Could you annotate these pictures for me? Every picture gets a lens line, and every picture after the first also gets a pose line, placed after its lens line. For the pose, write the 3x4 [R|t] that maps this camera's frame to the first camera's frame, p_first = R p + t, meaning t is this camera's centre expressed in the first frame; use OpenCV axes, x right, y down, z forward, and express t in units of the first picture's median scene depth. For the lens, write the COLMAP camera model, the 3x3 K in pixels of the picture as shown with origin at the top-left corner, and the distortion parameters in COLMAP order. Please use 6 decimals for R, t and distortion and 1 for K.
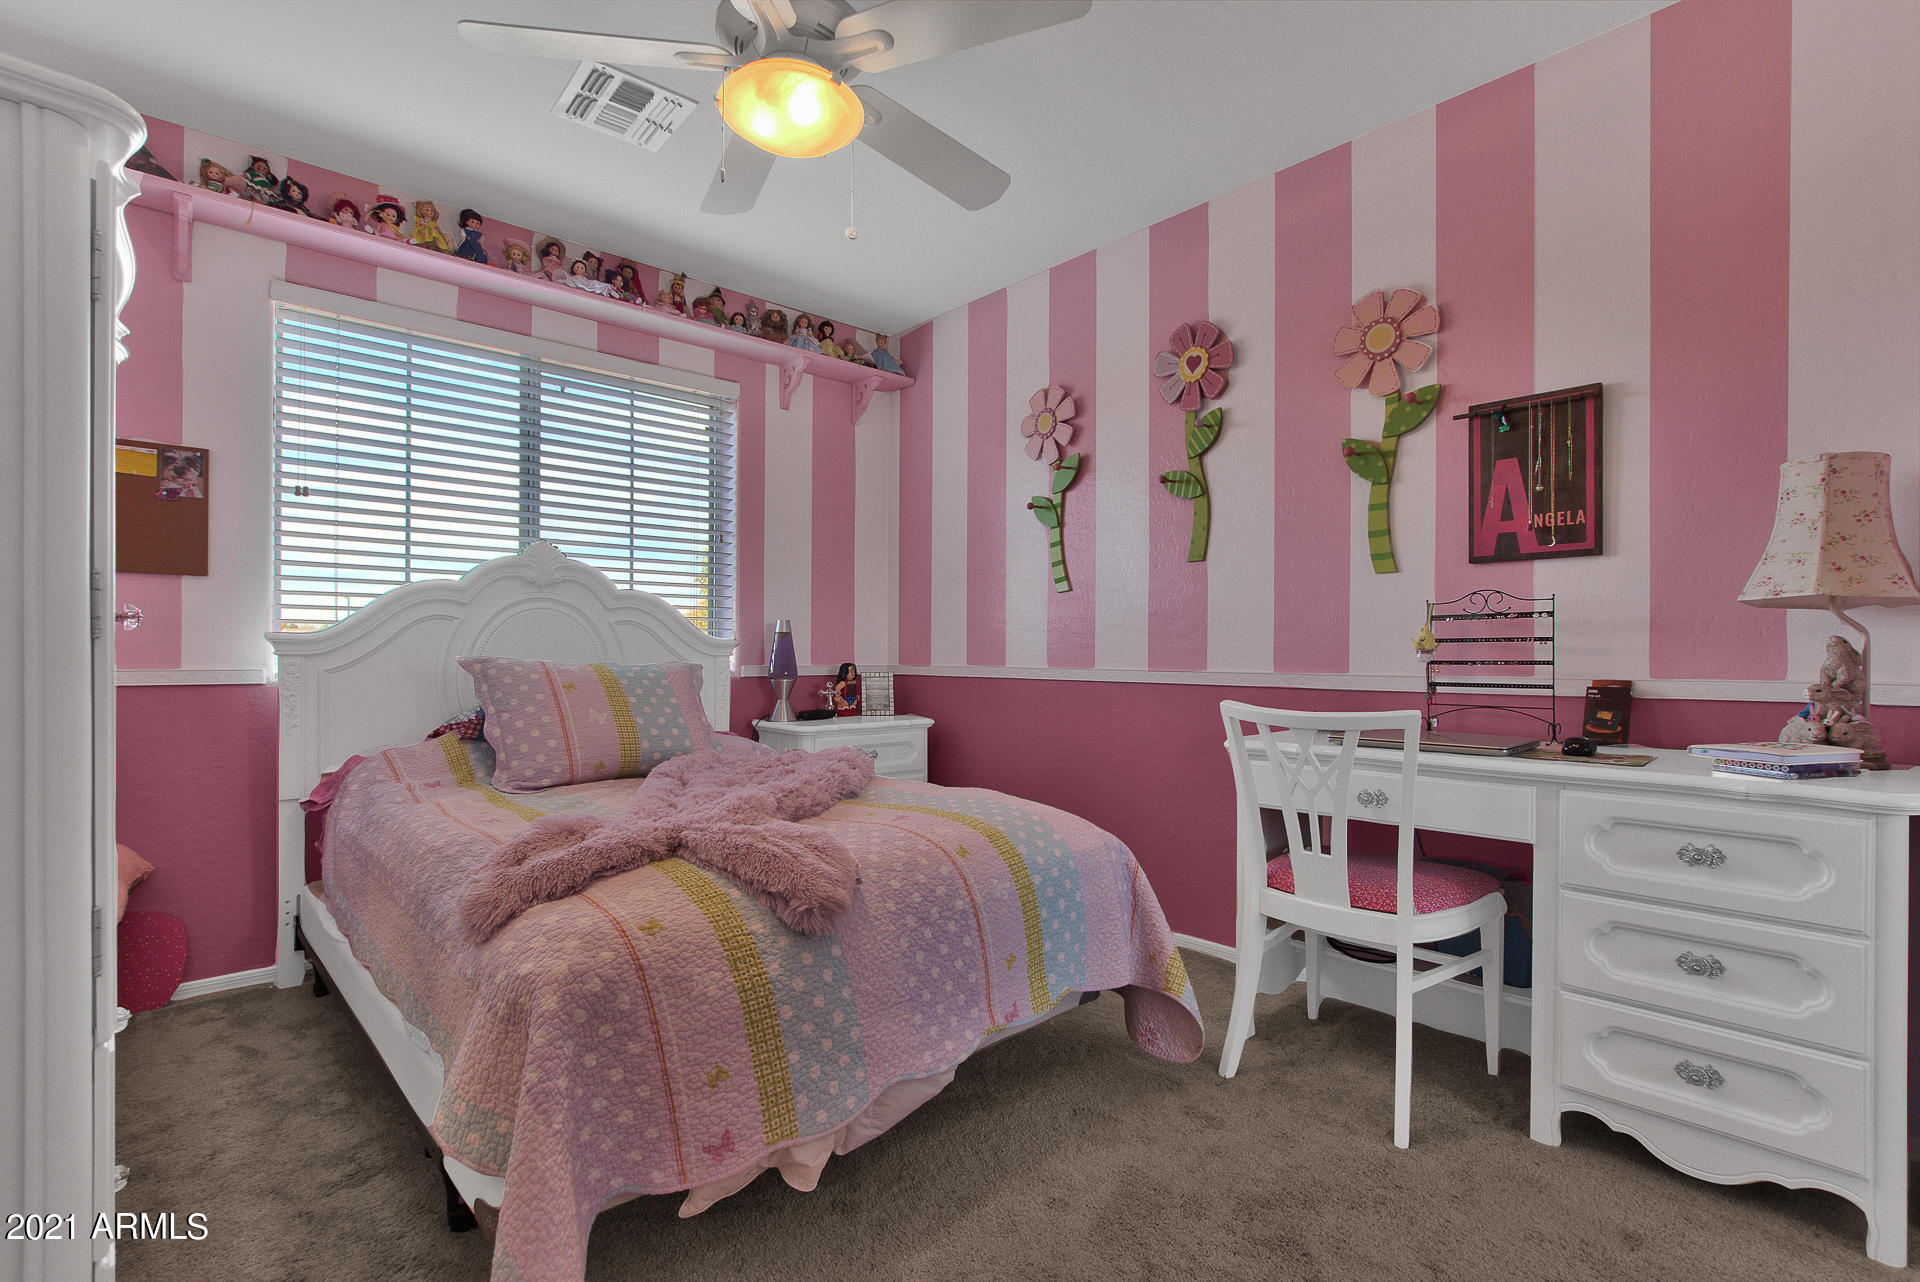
lens RADIAL K [[893.9, 0, 960.8], [0, 893.9, 657.8], [0, 0, 1]] dist [-0.005615, -0.000162]
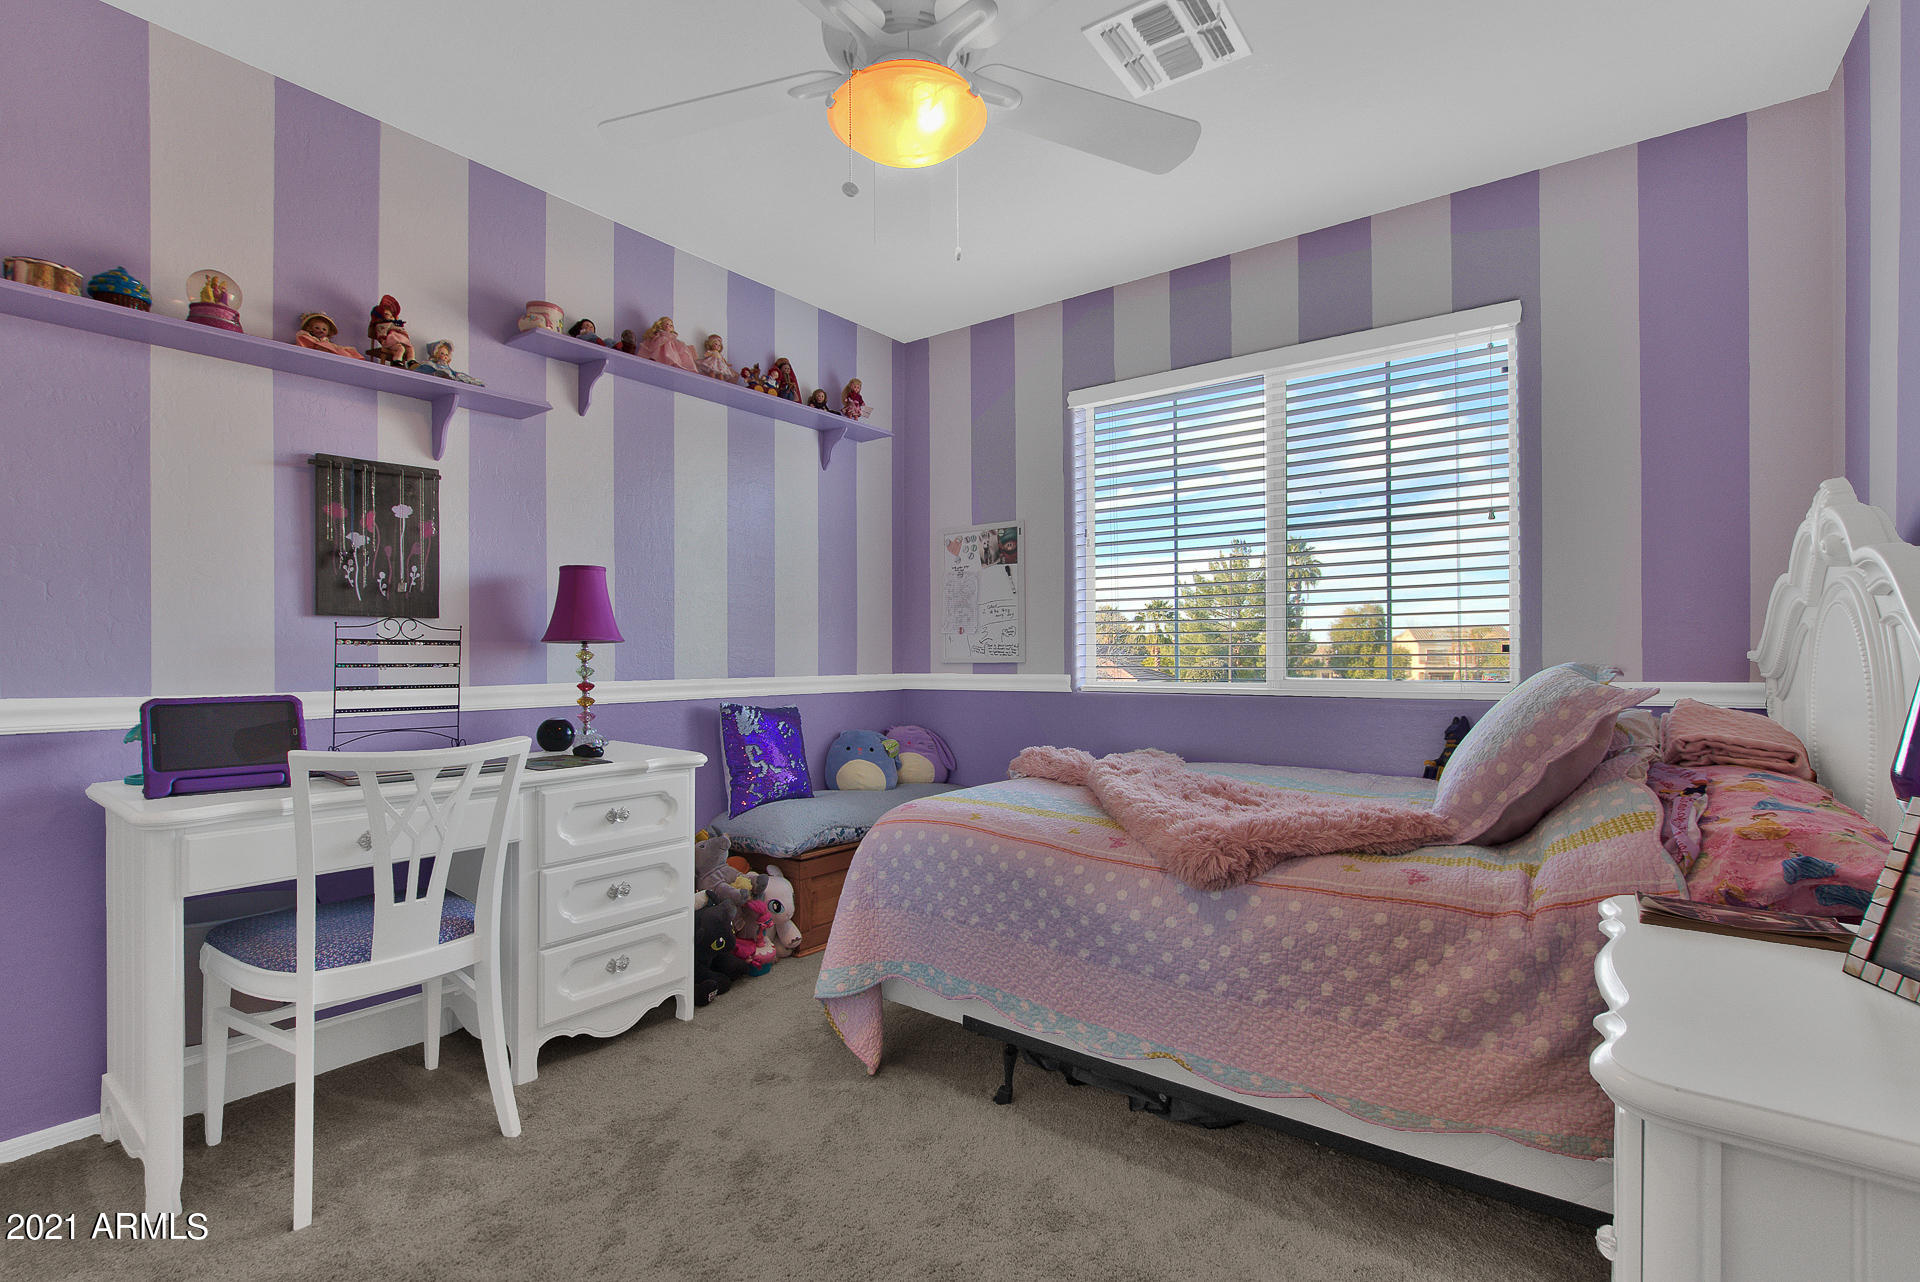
lens RADIAL K [[893.9, 0, 960.8], [0, 893.9, 657.8], [0, 0, 1]] dist [-0.005615, -0.000162]
pose [[-0.178594, -0.009459, 0.983877, -0.659434], [-0.009444, 0.999924, 0.007899, -0.051482], [-0.983877, -0.007881, -0.178670, 0.647582]]
